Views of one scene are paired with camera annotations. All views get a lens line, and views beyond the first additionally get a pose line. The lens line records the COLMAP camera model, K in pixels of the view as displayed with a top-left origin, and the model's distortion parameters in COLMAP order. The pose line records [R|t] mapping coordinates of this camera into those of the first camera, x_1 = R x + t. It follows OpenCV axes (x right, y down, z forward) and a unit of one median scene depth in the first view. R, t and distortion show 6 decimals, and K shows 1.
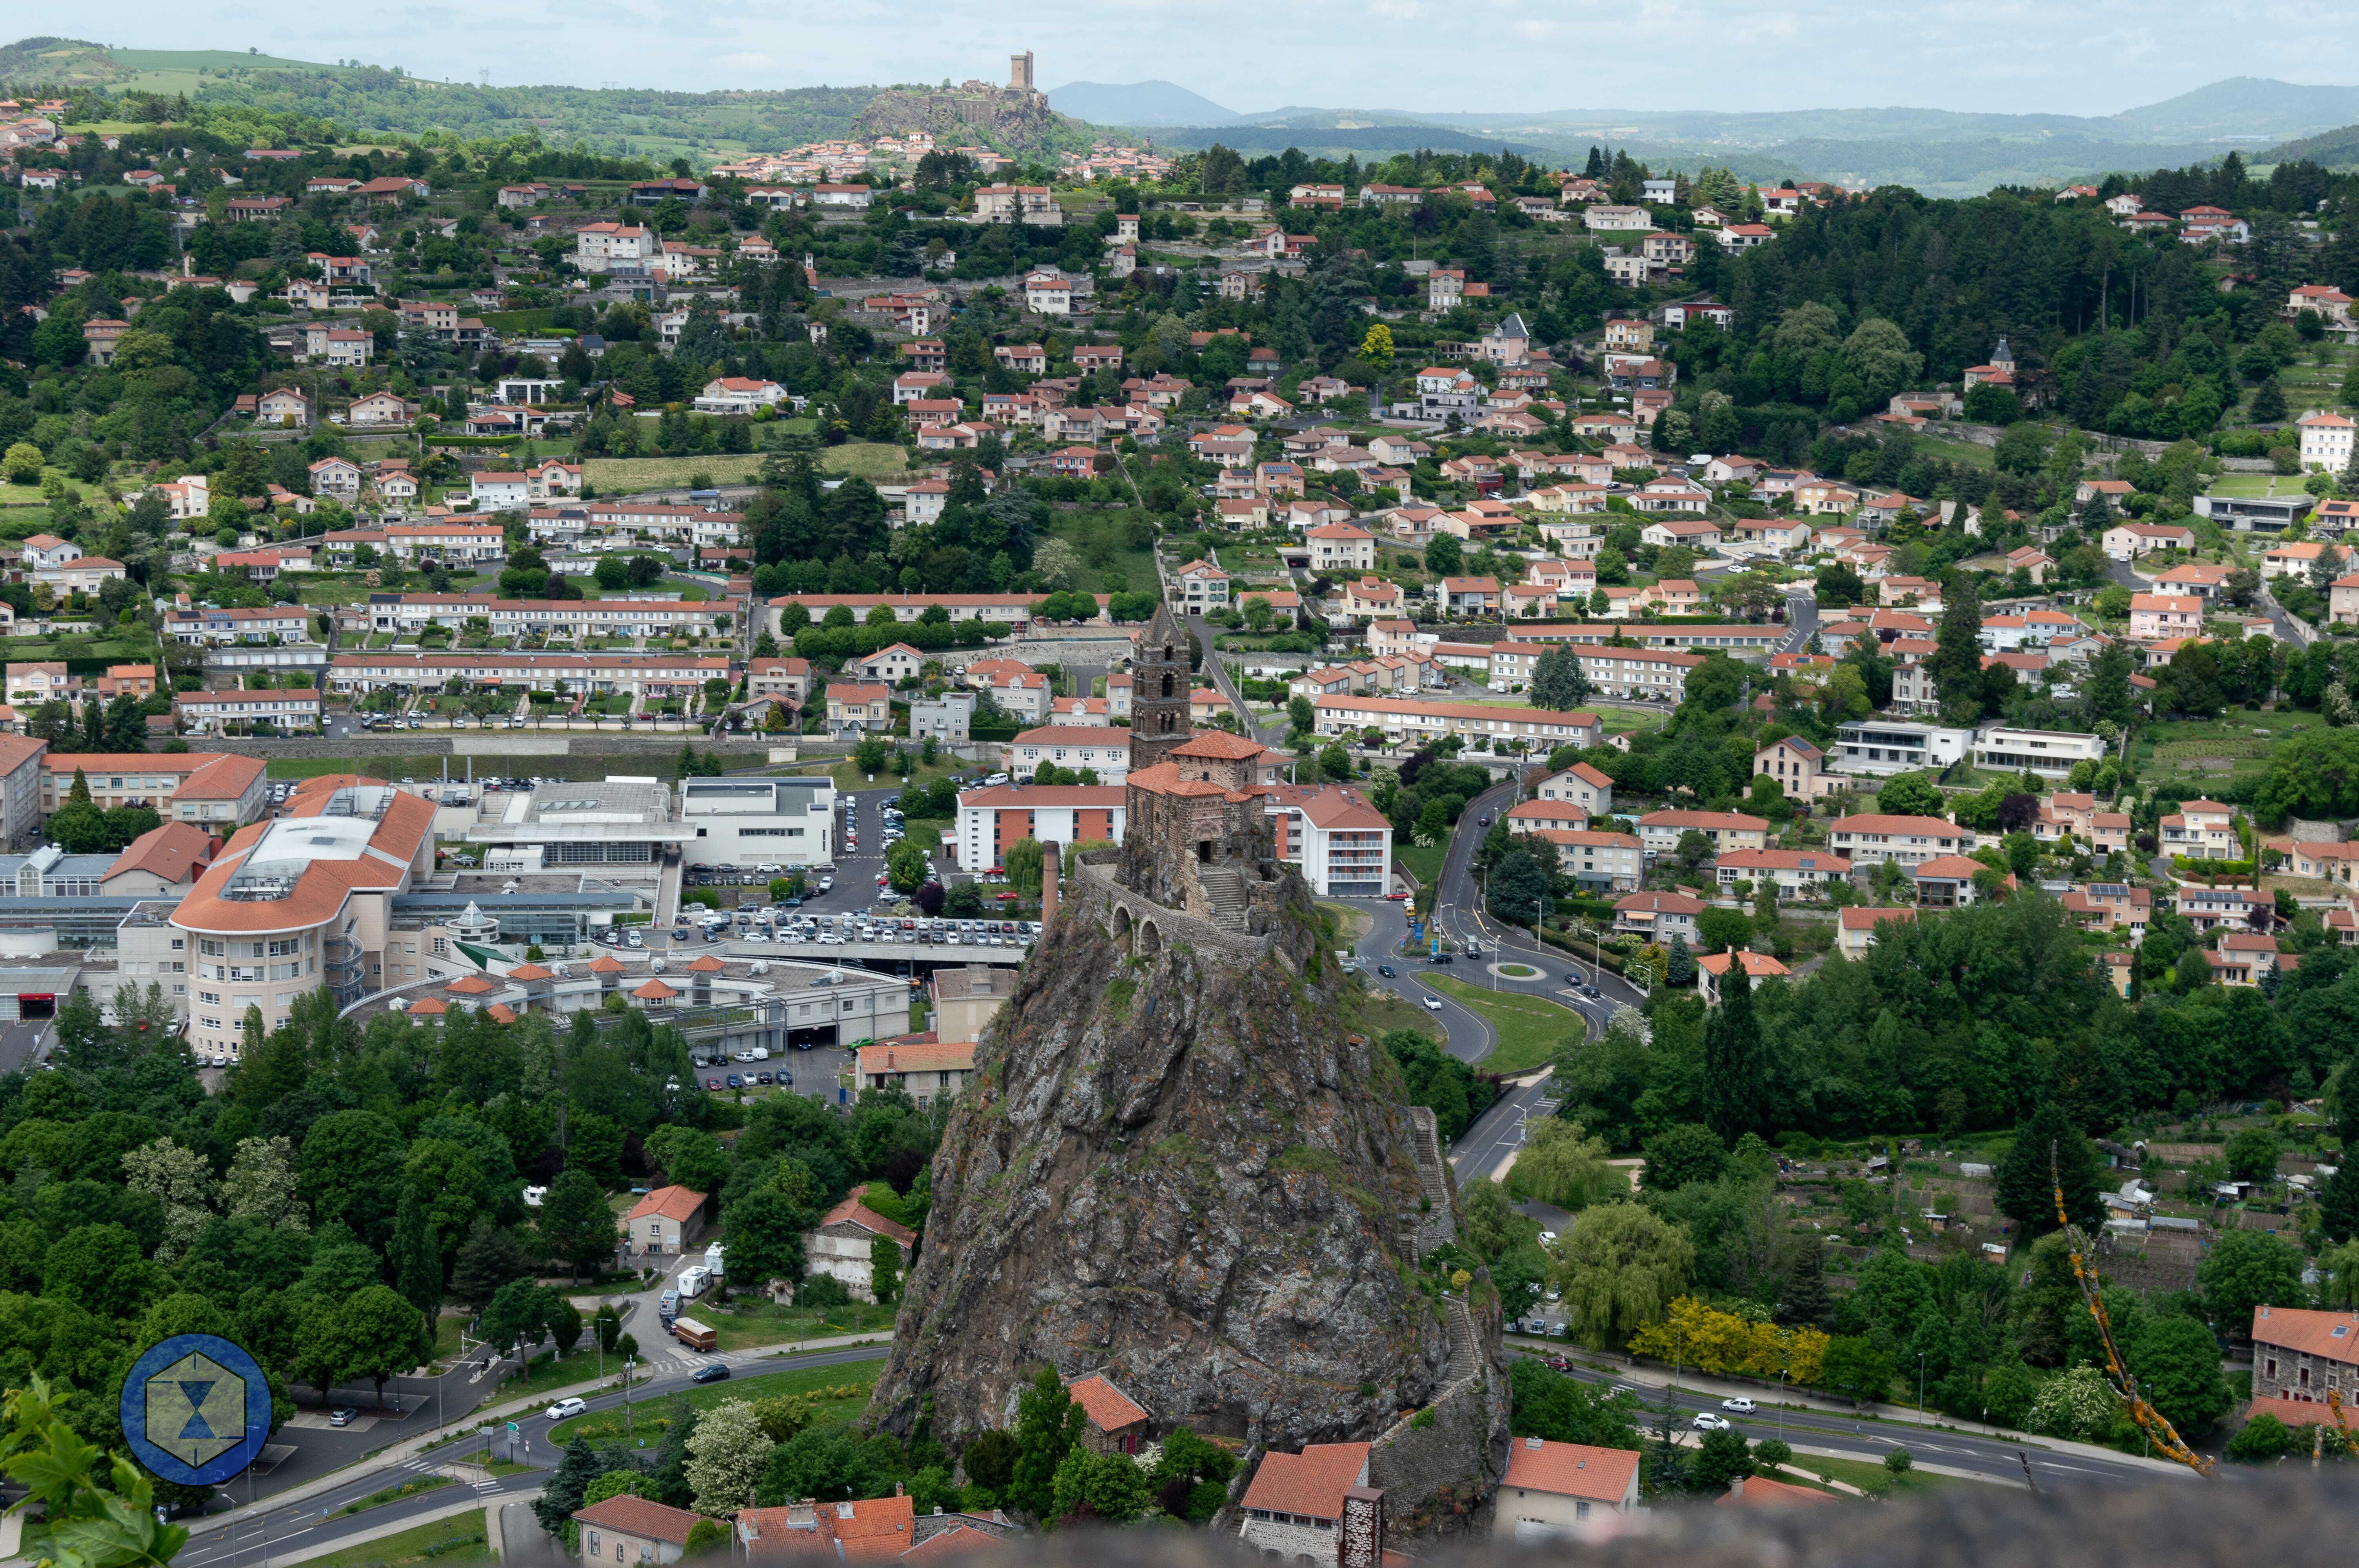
lens RADIAL K [[3354.5, 0, 1186.0], [0, 3354.5, 742.8], [0, 0, 1]] dist [-0.068240, 0.163376]
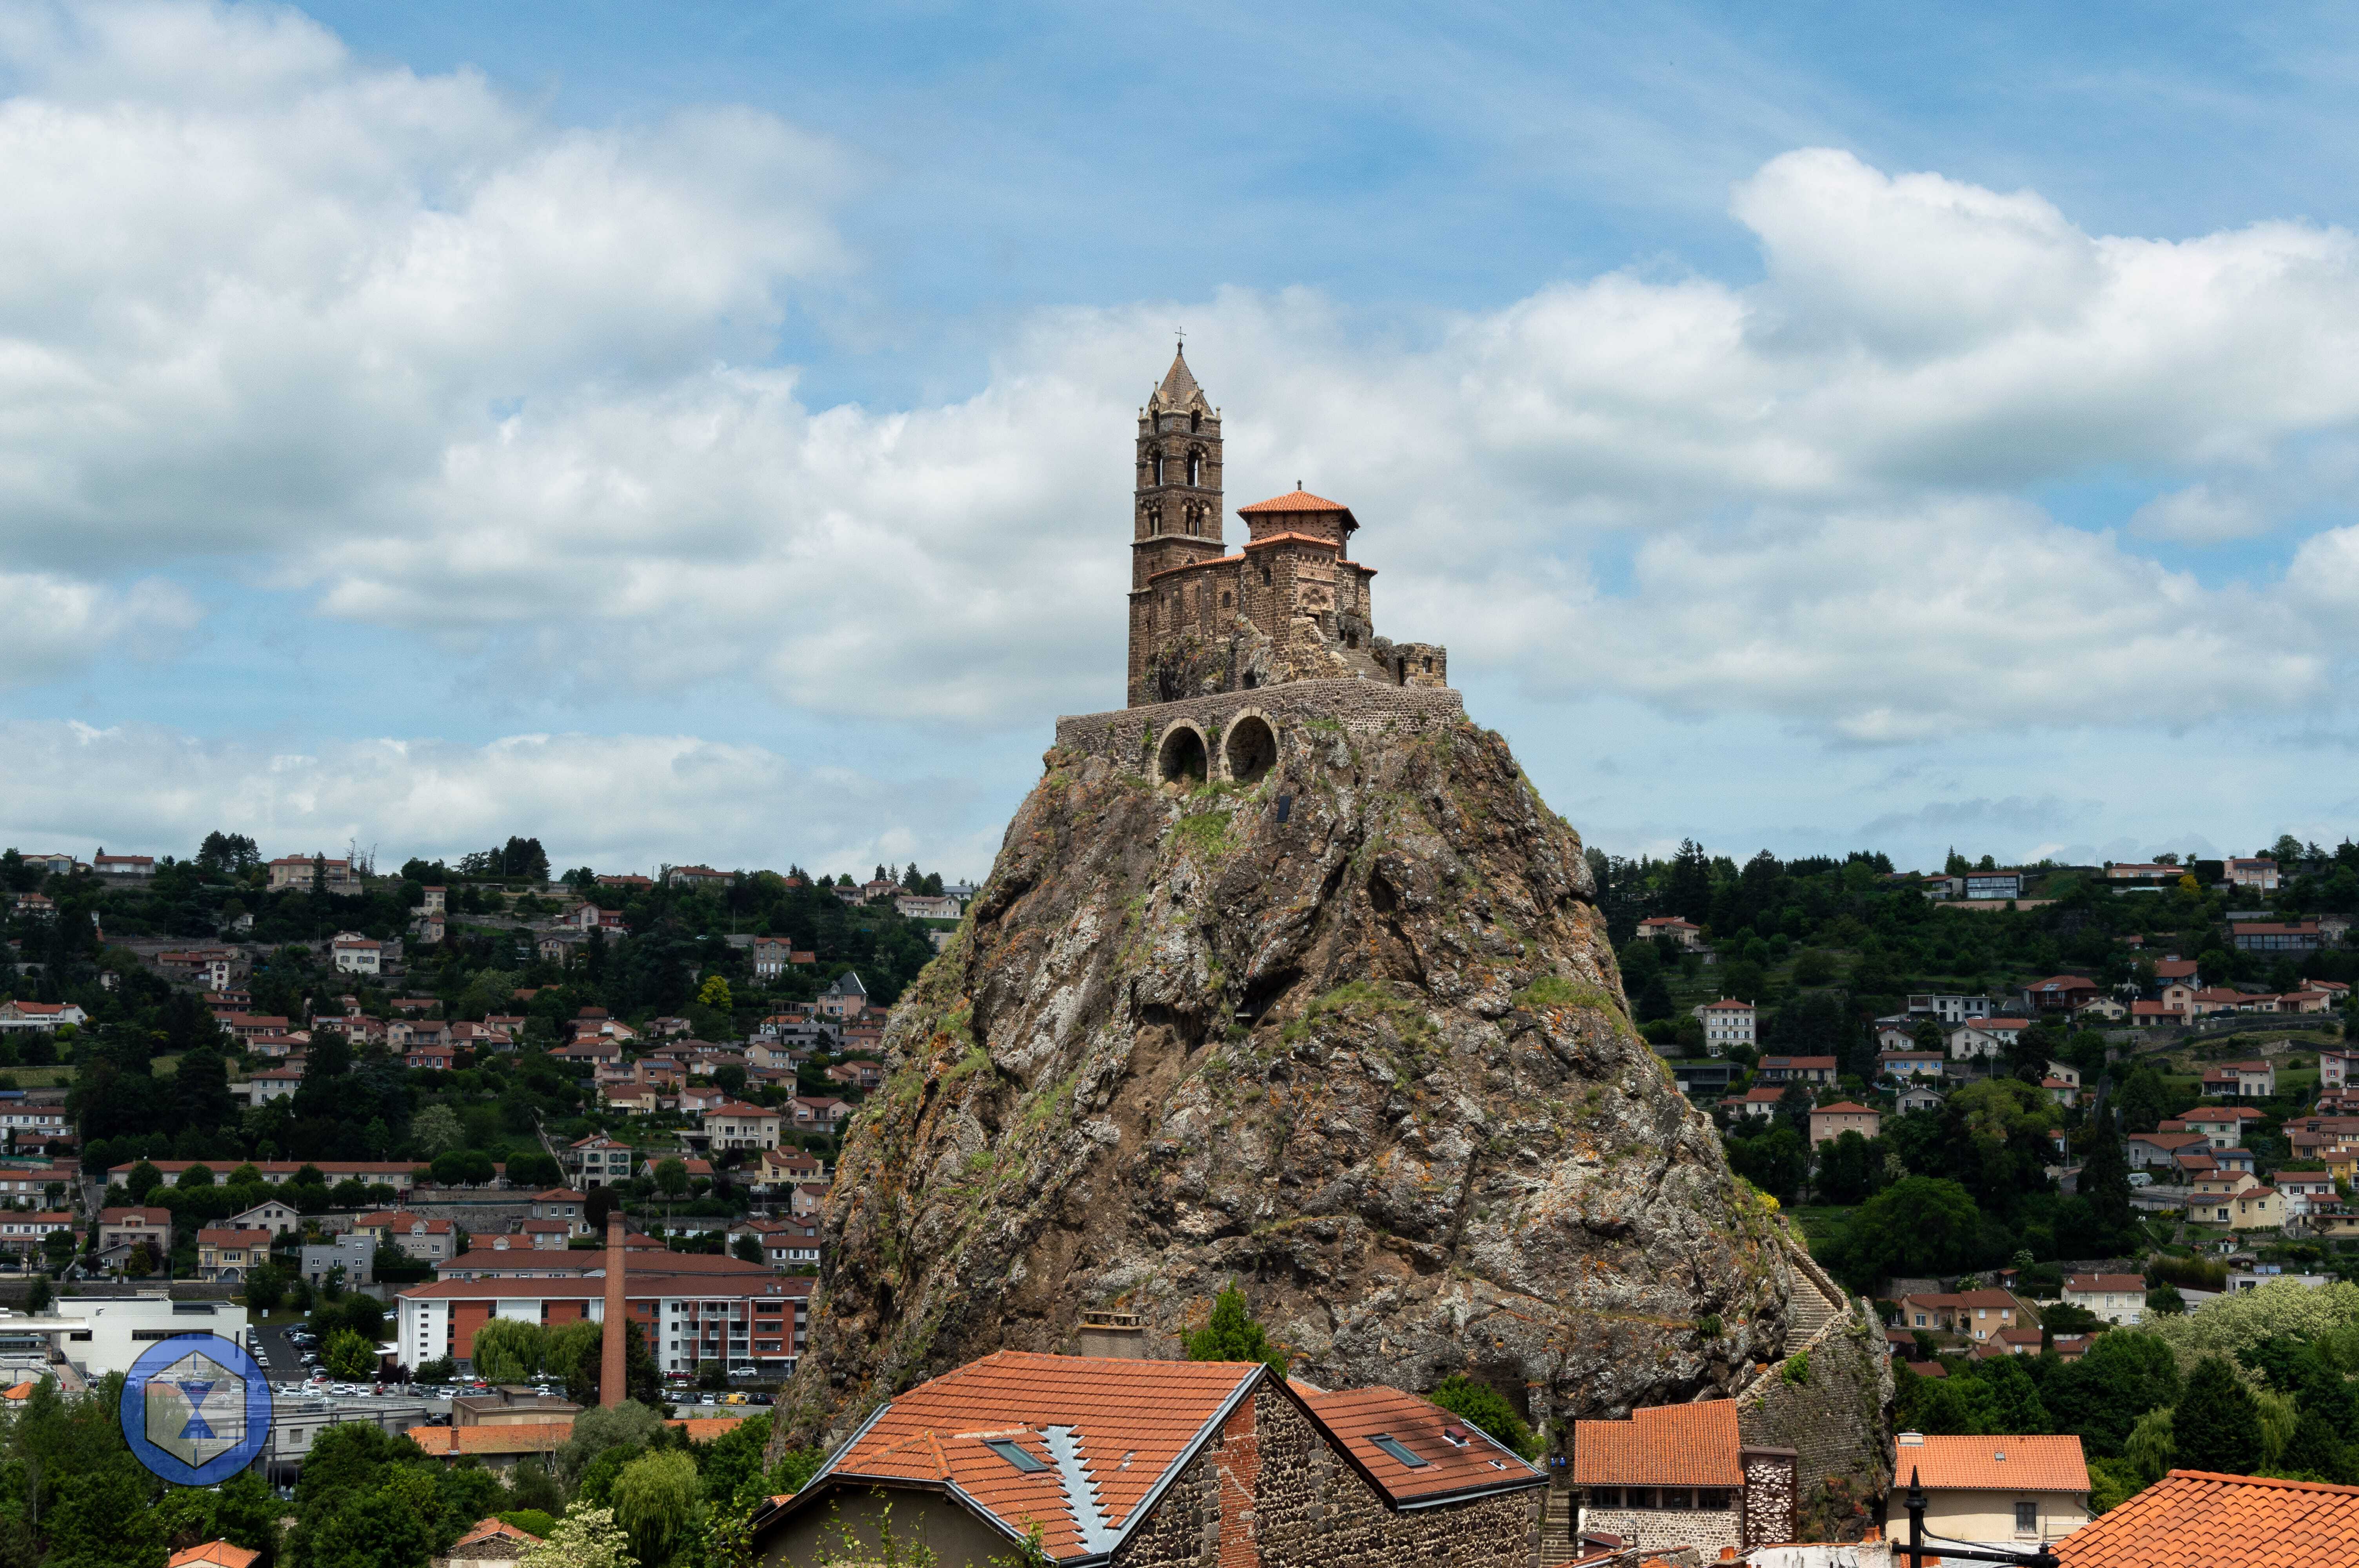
lens RADIAL K [[3354.5, 0, 1186.0], [0, 3354.5, 742.8], [0, 0, 1]] dist [-0.068240, 0.163376]
pose [[0.975931, 0.012529, 0.217719, -0.041300], [0.036360, 0.975025, -0.219098, 0.050120], [-0.215026, 0.221740, 0.951102, 0.089345]]
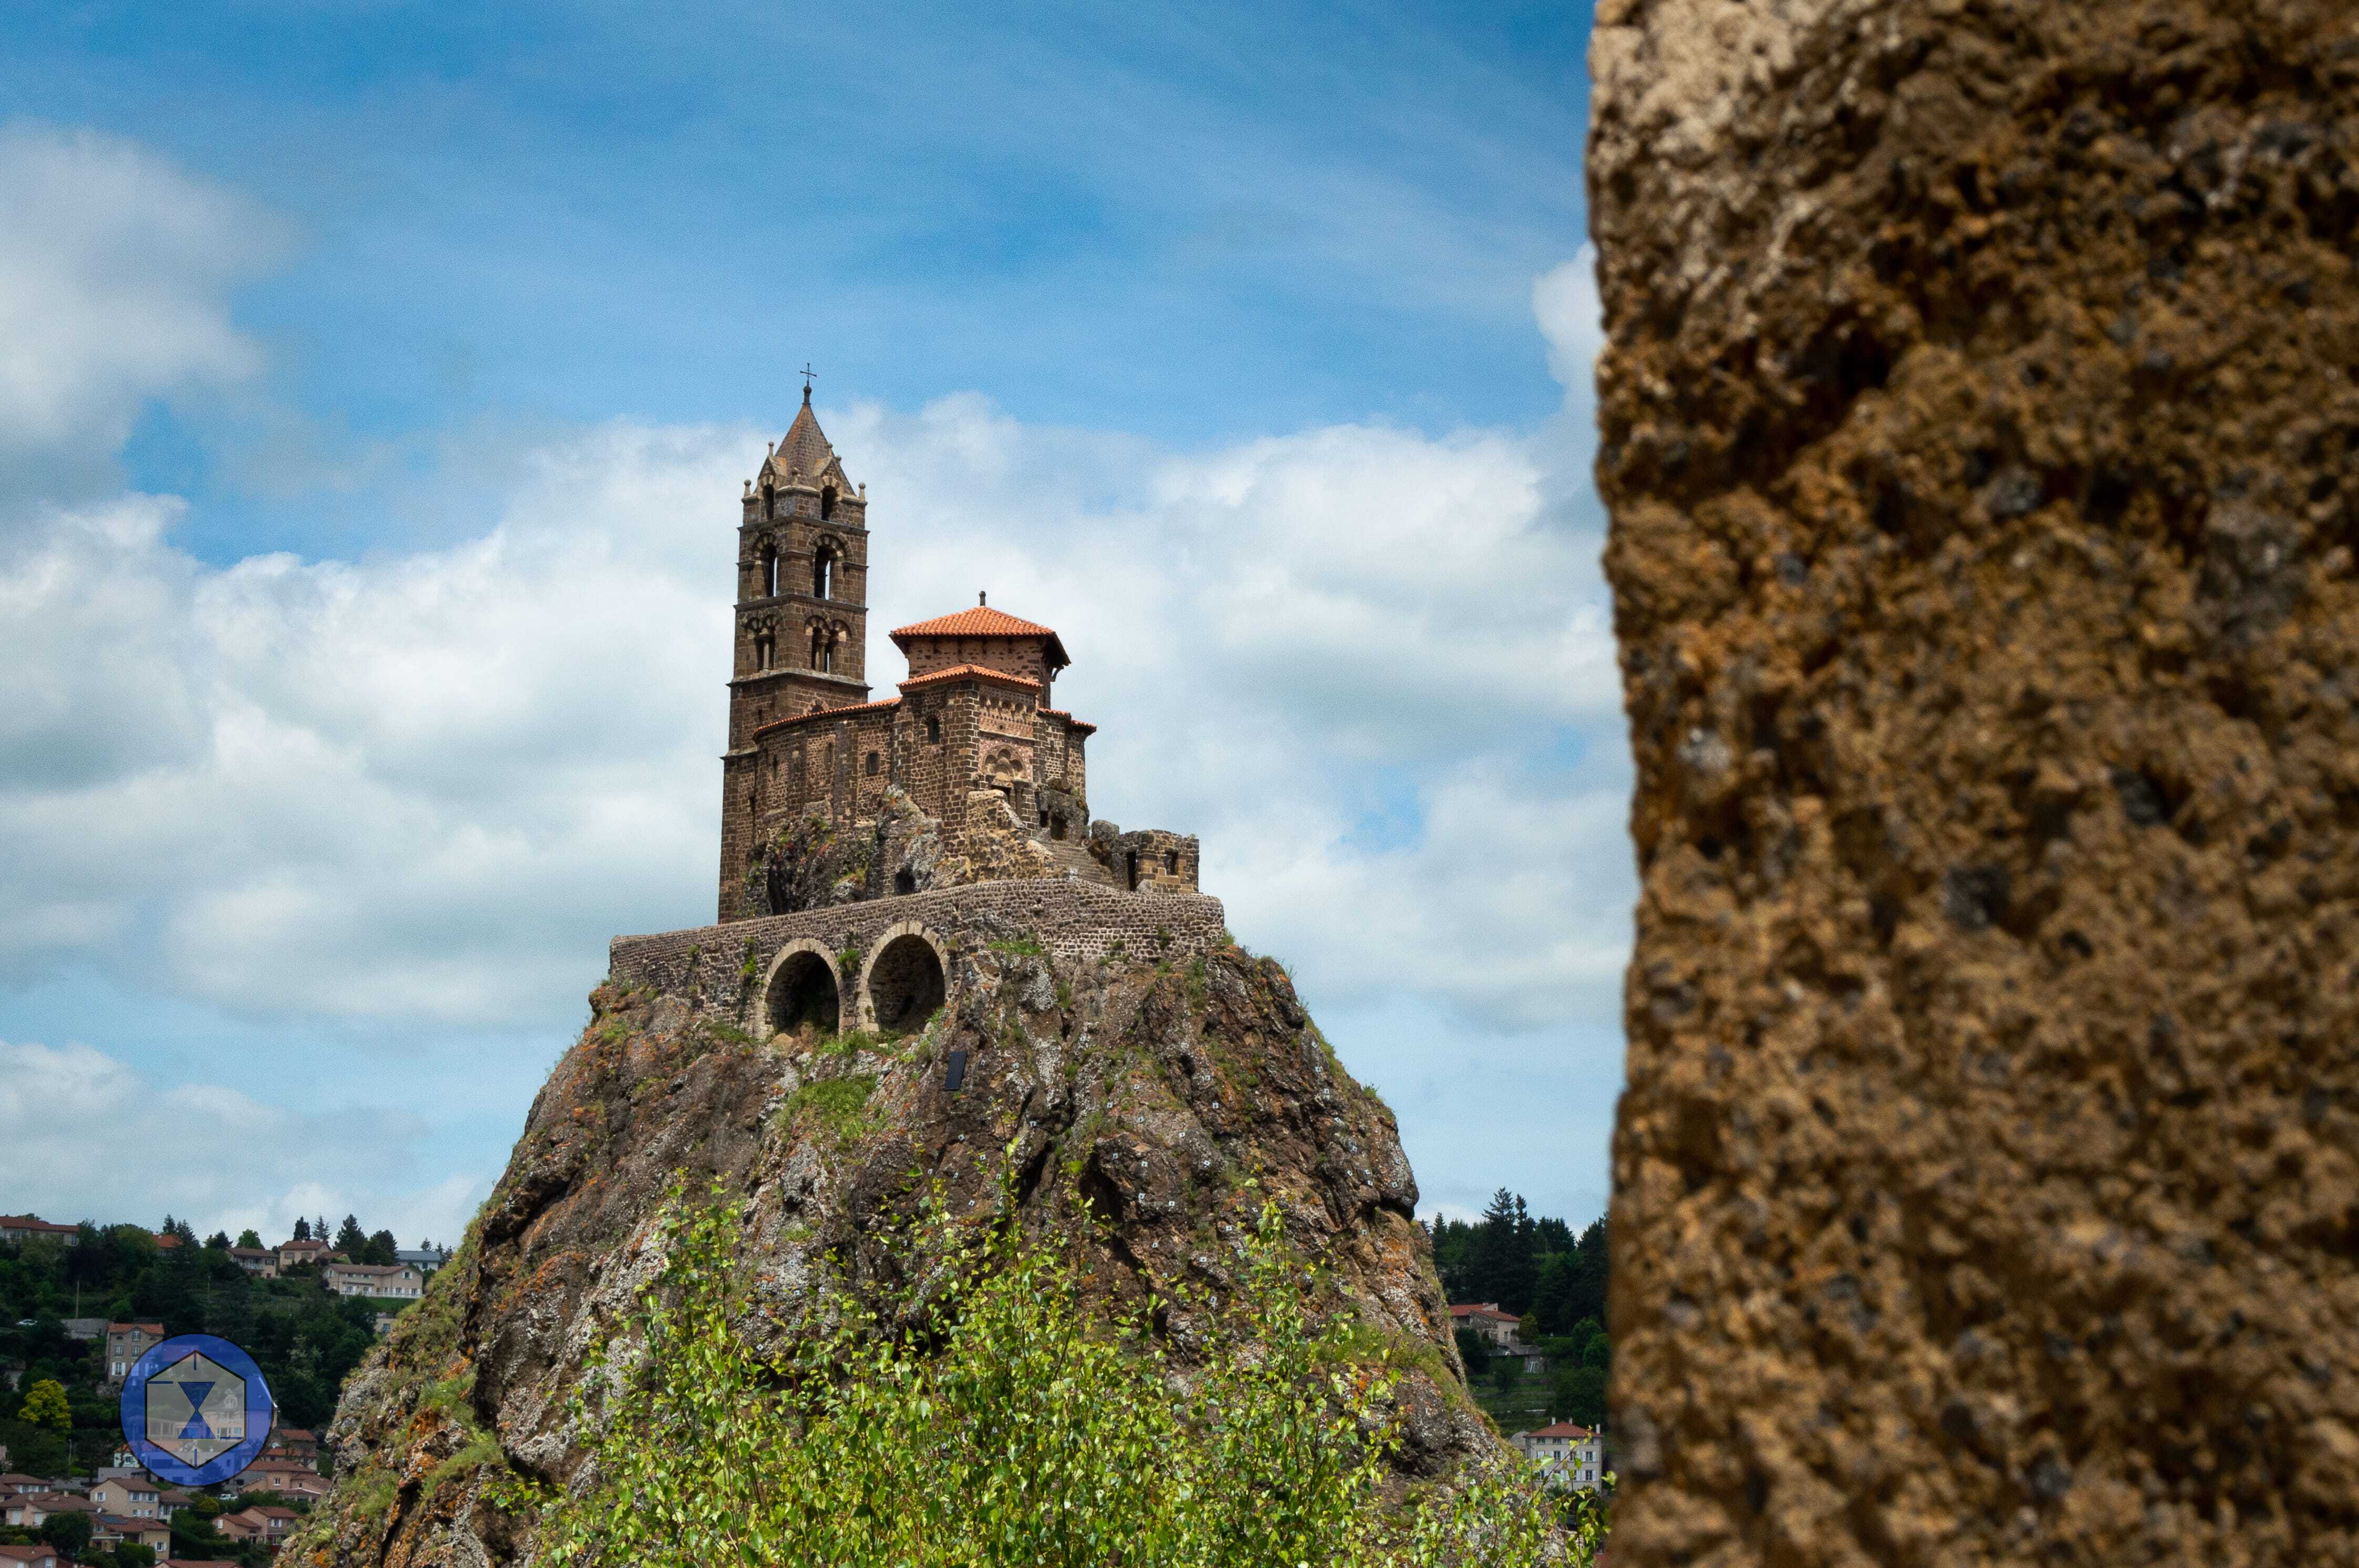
lens RADIAL K [[4918.9, 0, 1271.2], [0, 4918.9, 784.0], [0, 0, 1]] dist [-0.039642, 0.130063]
pose [[0.947281, 0.045044, 0.317222, -0.042569], [0.045134, 0.961437, -0.271297, 0.052547], [-0.317209, 0.271312, 0.908718, 0.092666]]
